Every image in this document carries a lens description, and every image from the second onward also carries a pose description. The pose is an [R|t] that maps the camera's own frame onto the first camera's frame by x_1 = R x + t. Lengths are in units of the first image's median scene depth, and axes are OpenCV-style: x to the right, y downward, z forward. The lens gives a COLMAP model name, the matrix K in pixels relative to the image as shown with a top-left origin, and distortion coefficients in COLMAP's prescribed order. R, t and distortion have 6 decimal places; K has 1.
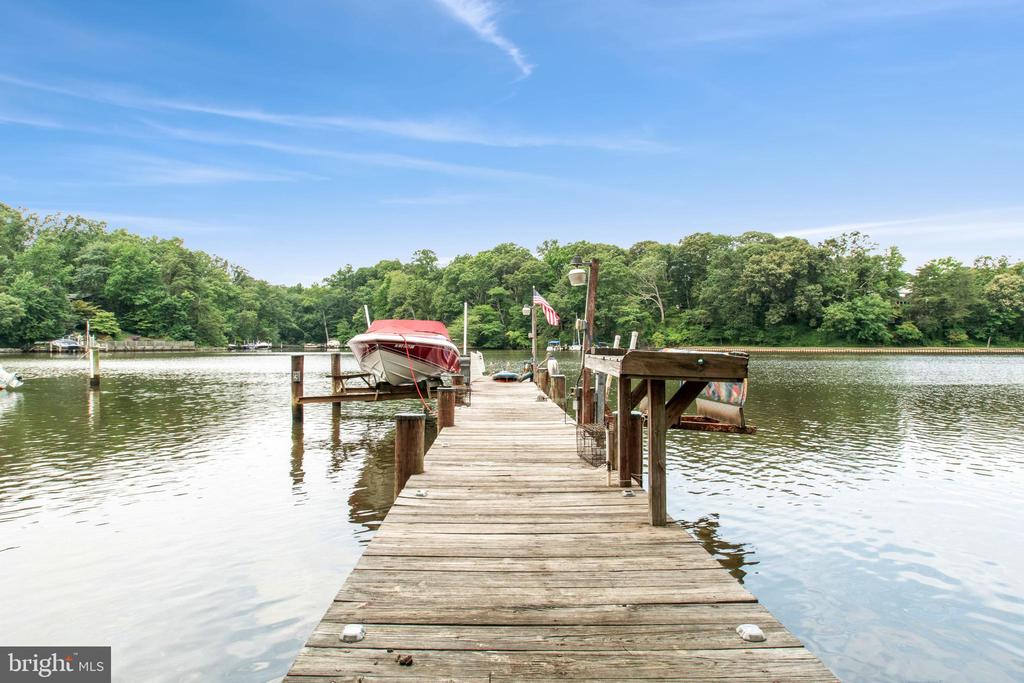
lens RADIAL K [[605.6, 0, 506.7], [0, 605.6, 342.7], [0, 0, 1]] dist [0.003434, -0.002401]
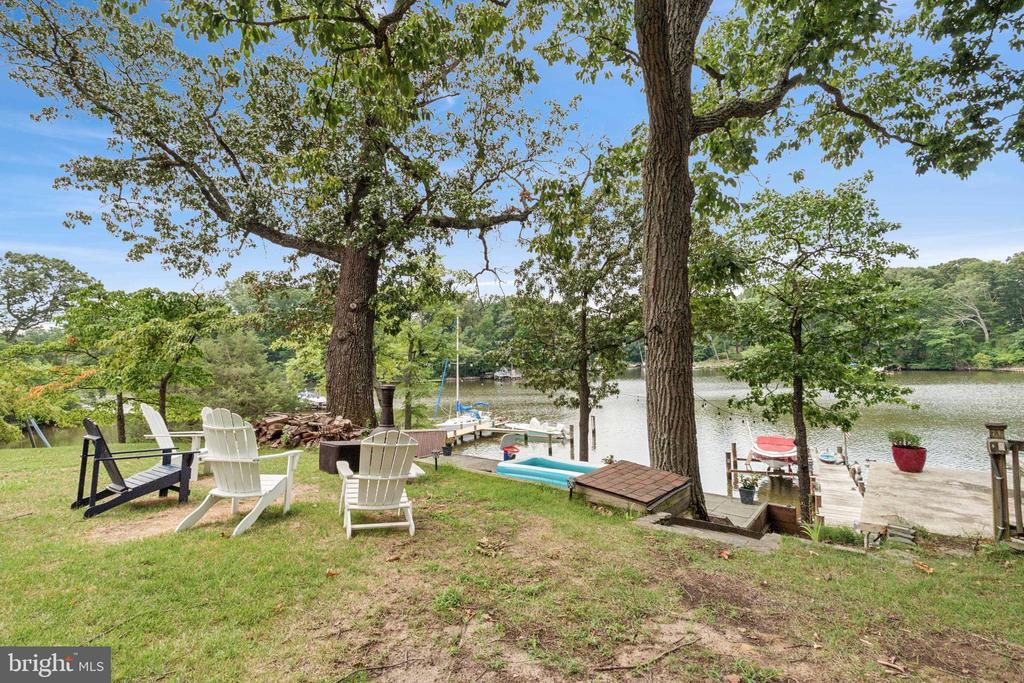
lens RADIAL K [[467.8, 0, 485.2], [0, 467.8, 341.9], [0, 0, 1]] dist [0.008111, -0.005325]
pose [[0.833422, -0.042627, -0.550990, -0.011162], [0.032406, 0.999075, -0.028276, -0.047610], [0.551686, 0.005711, 0.834033, -0.135023]]
